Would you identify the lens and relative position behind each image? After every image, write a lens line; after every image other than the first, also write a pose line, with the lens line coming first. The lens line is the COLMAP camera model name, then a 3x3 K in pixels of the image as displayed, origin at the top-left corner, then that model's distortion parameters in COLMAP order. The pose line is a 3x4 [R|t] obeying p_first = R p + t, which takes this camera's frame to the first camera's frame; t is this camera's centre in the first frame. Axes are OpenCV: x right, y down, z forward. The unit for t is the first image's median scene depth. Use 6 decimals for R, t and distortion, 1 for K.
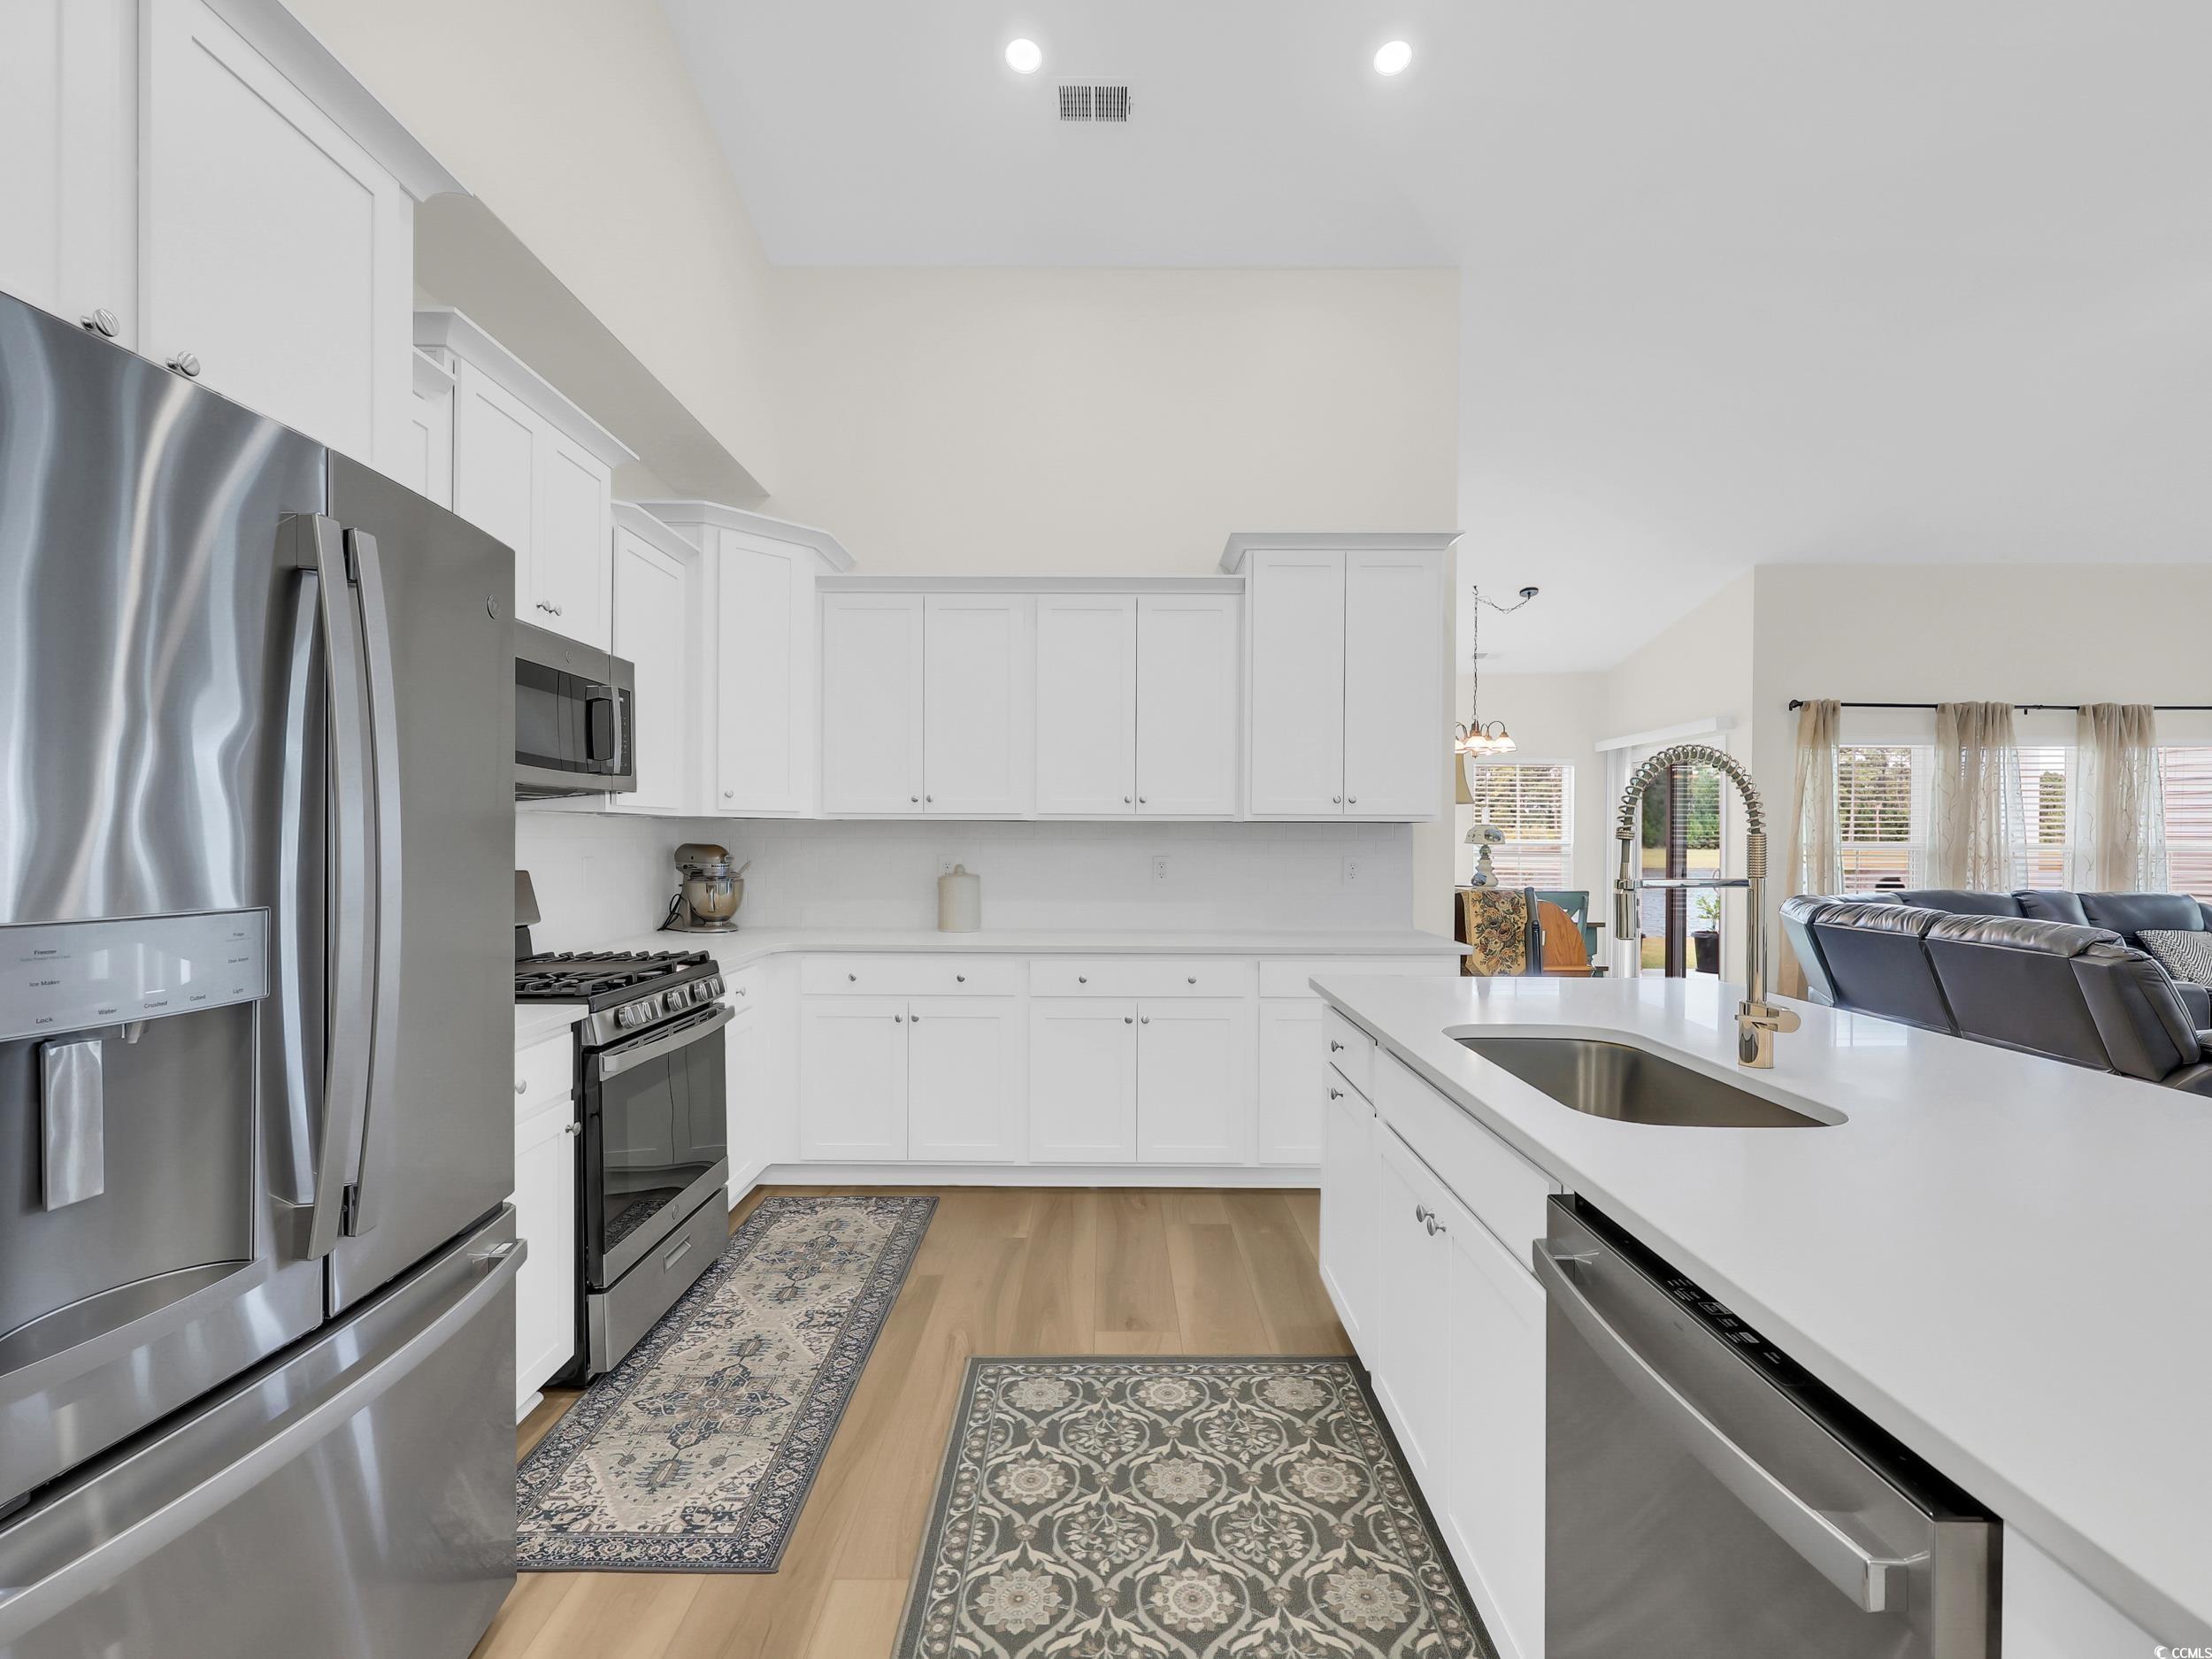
lens RADIAL K [[1006.1, 0, 1111.1], [0, 1006.1, 841.0], [0, 0, 1]] dist [-0.000638, -0.000193]
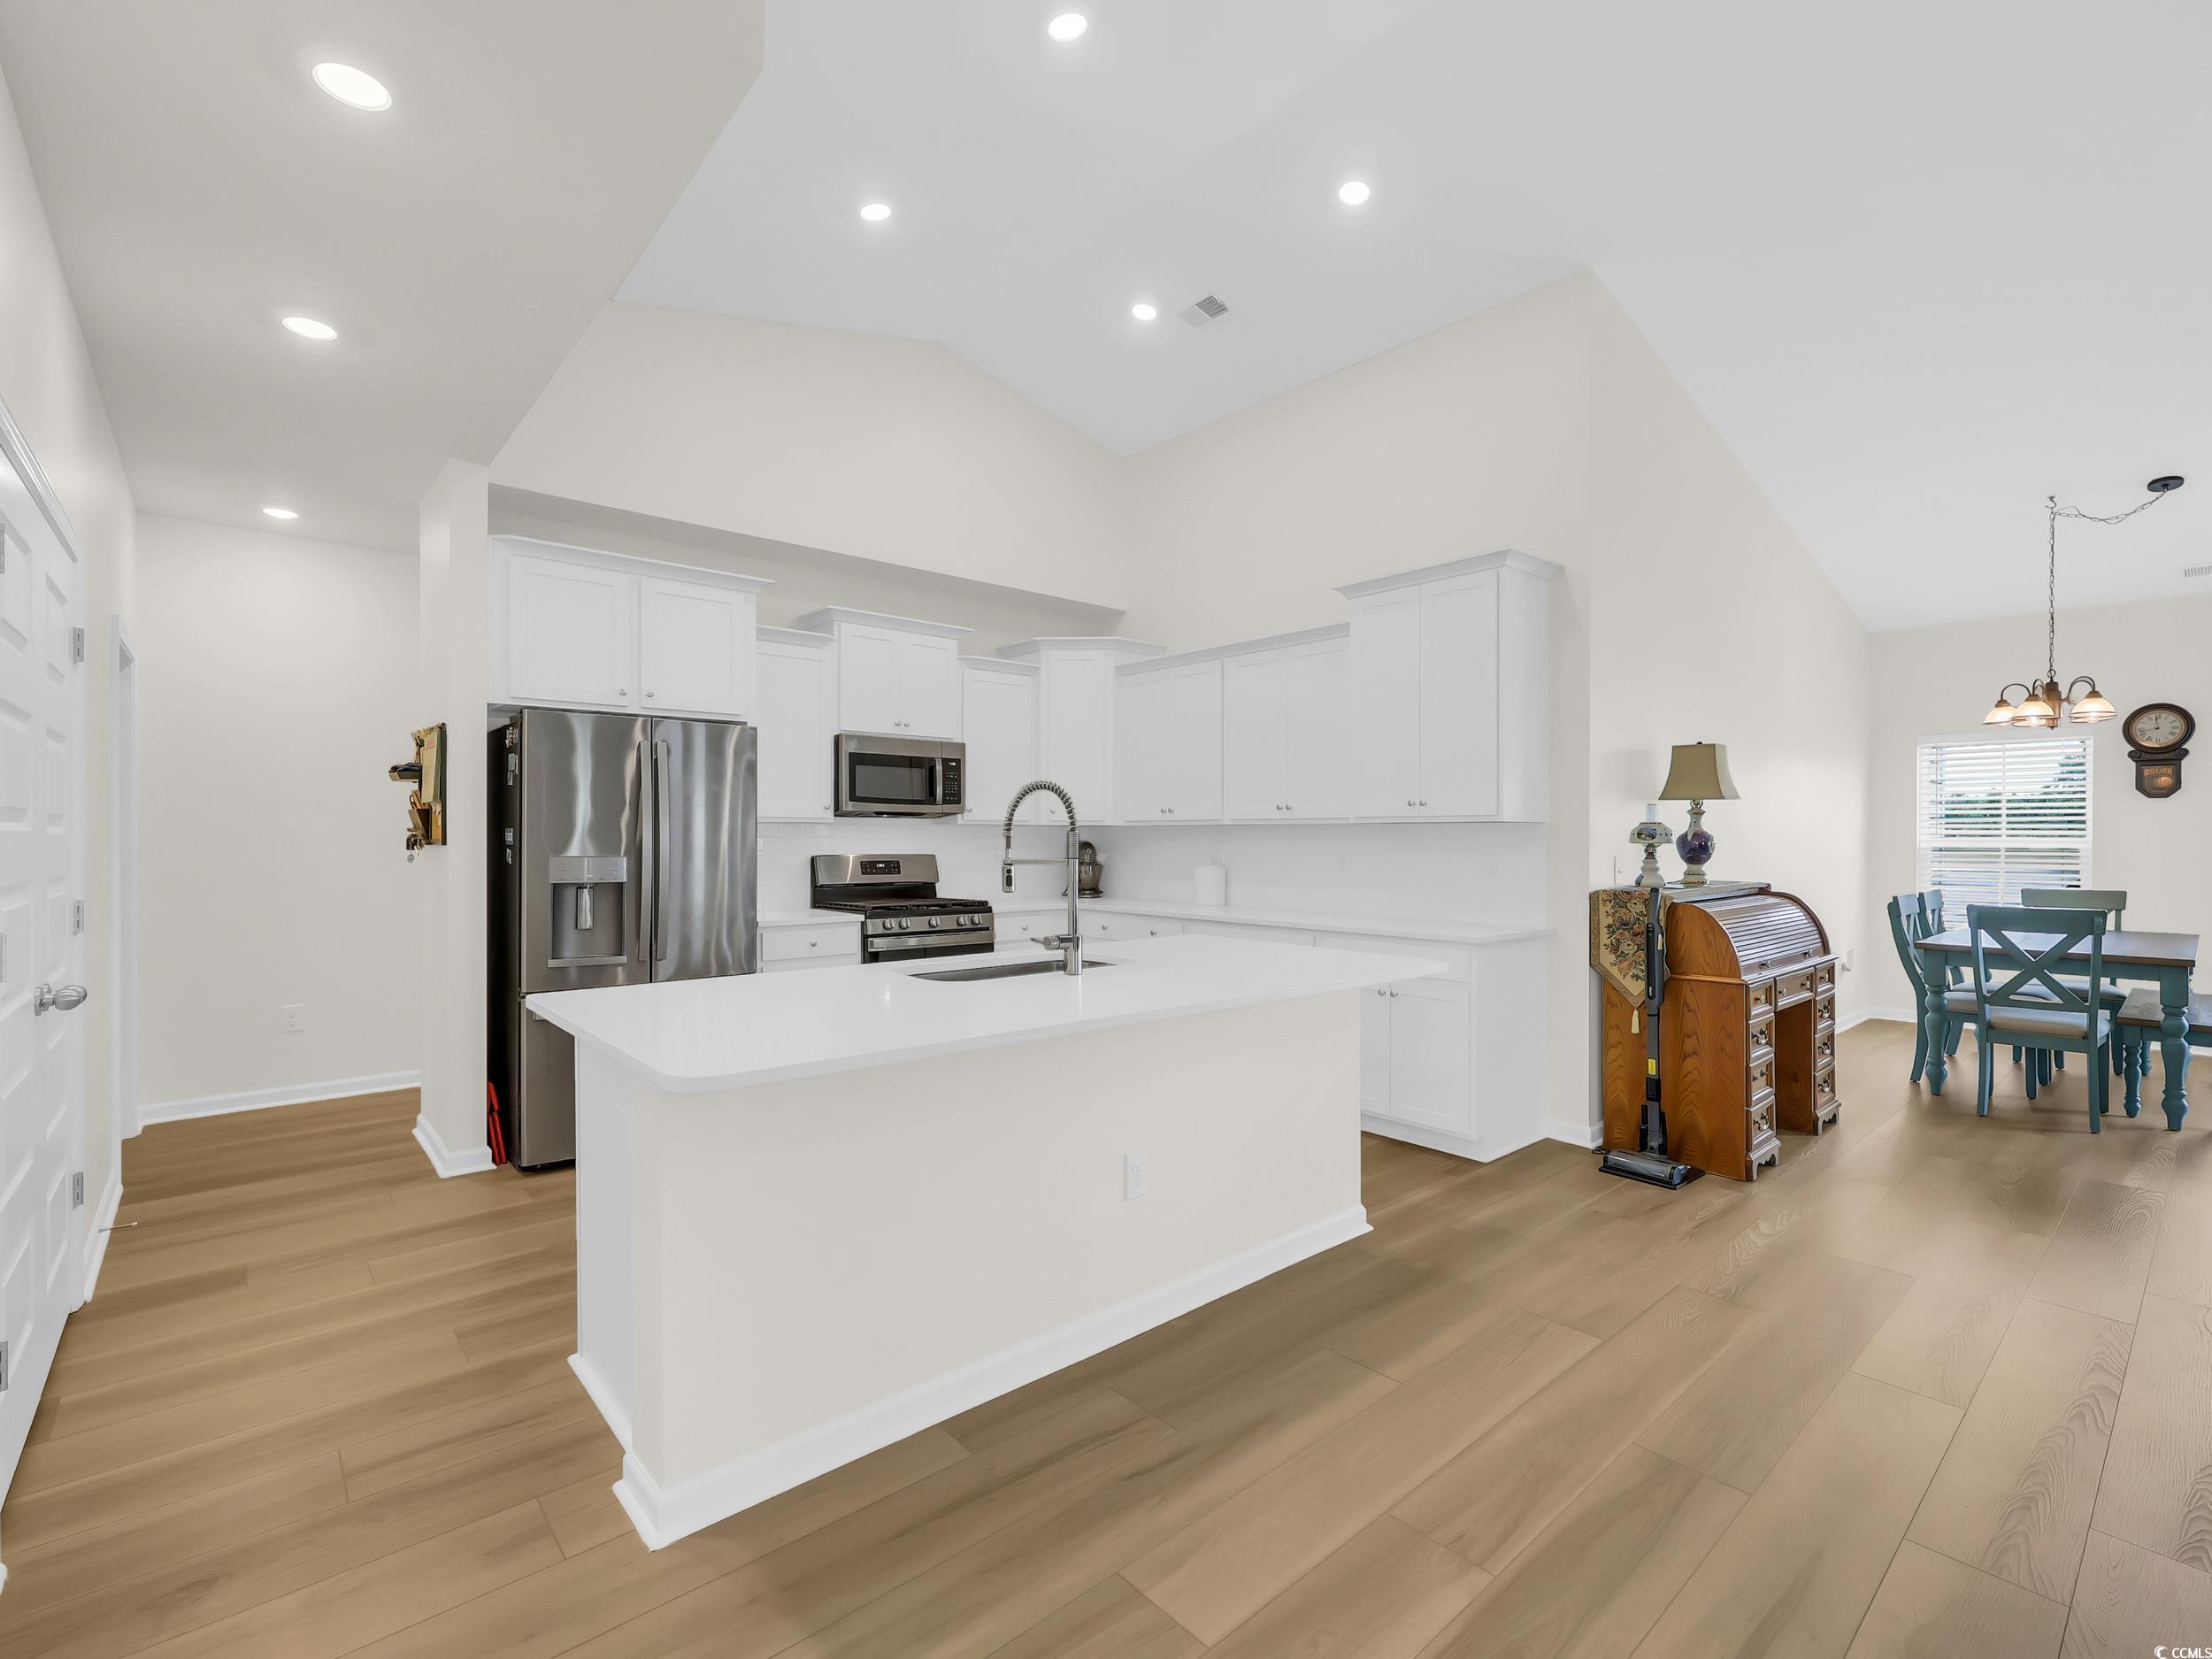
lens RADIAL K [[1006.1, 0, 1105.1], [0, 1006.1, 834.5], [0, 0, 1]] dist [-0.000638, -0.000193]
pose [[0.659482, -0.004535, -0.751707, 0.908759], [-0.002028, 0.999967, -0.007811, 0.004556], [0.751718, 0.006676, 0.659451, -0.019934]]
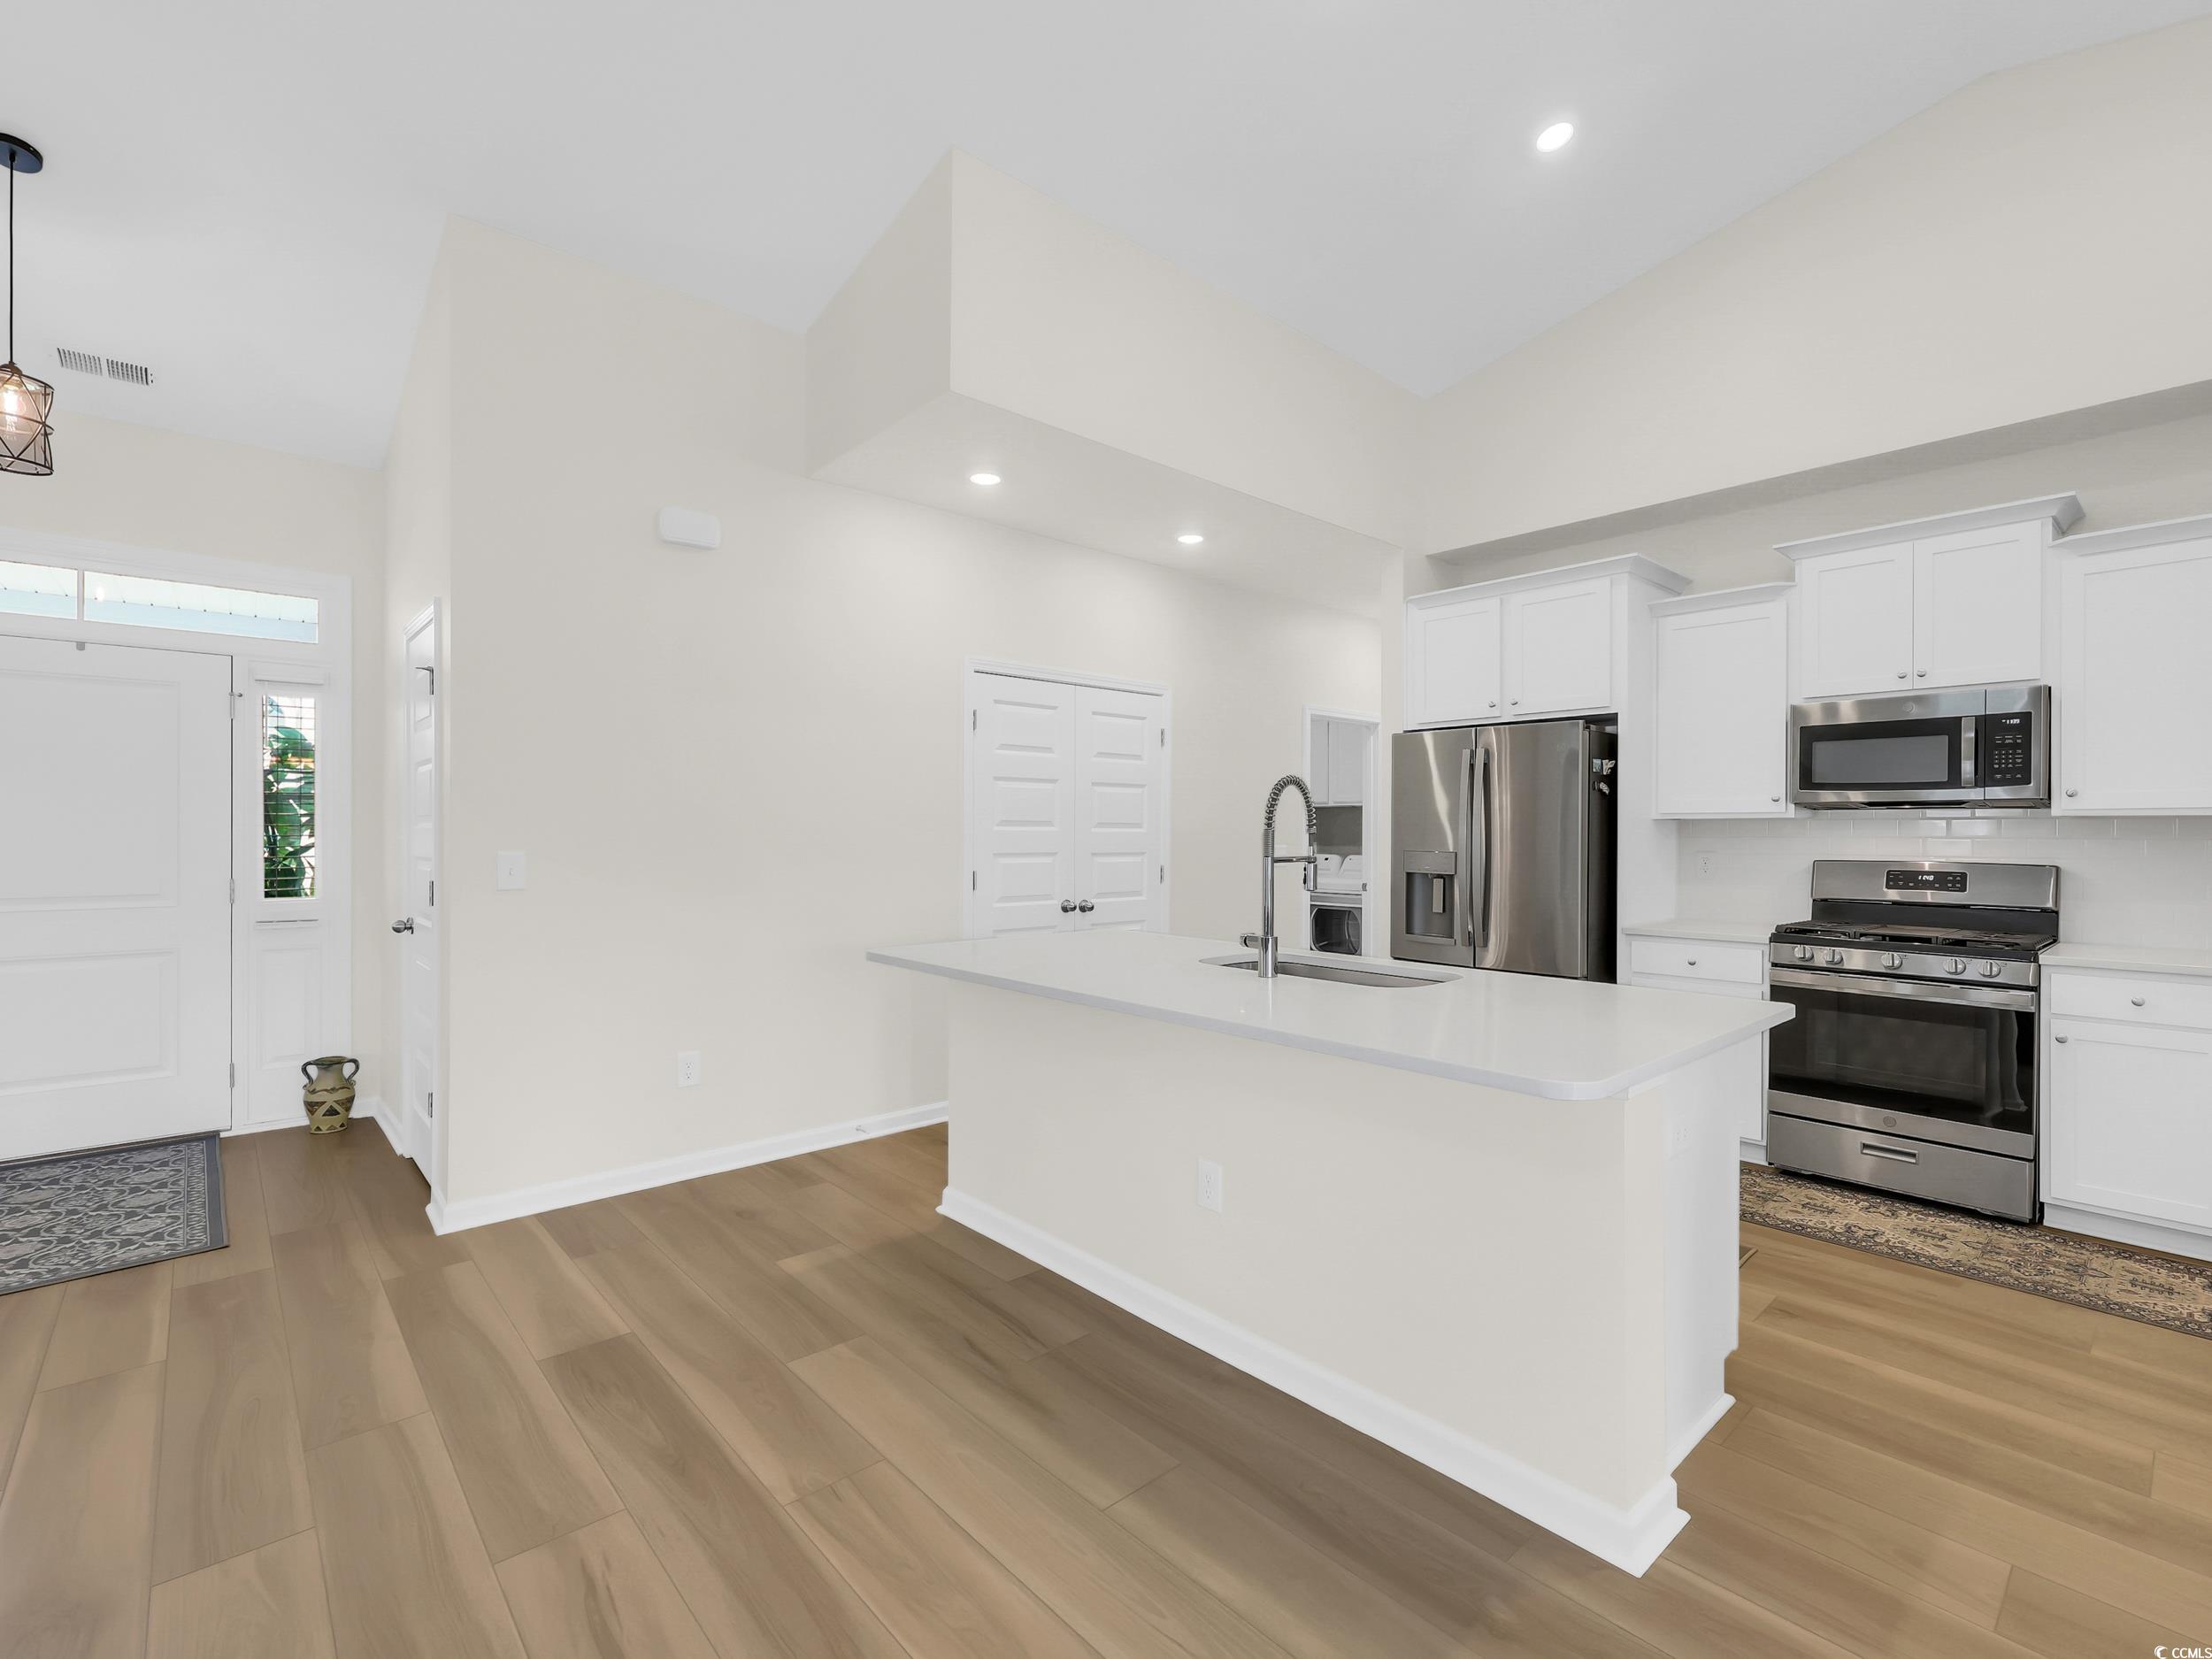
lens RADIAL K [[1006.1, 0, 1105.6], [0, 1006.1, 831.0], [0, 0, 1]] dist [-0.000638, -0.000193]
pose [[-0.745661, -0.007119, -0.666287, 0.896882], [-0.009719, 0.999953, 0.000193, -0.001408], [0.666255, 0.006620, -0.745695, 0.958134]]
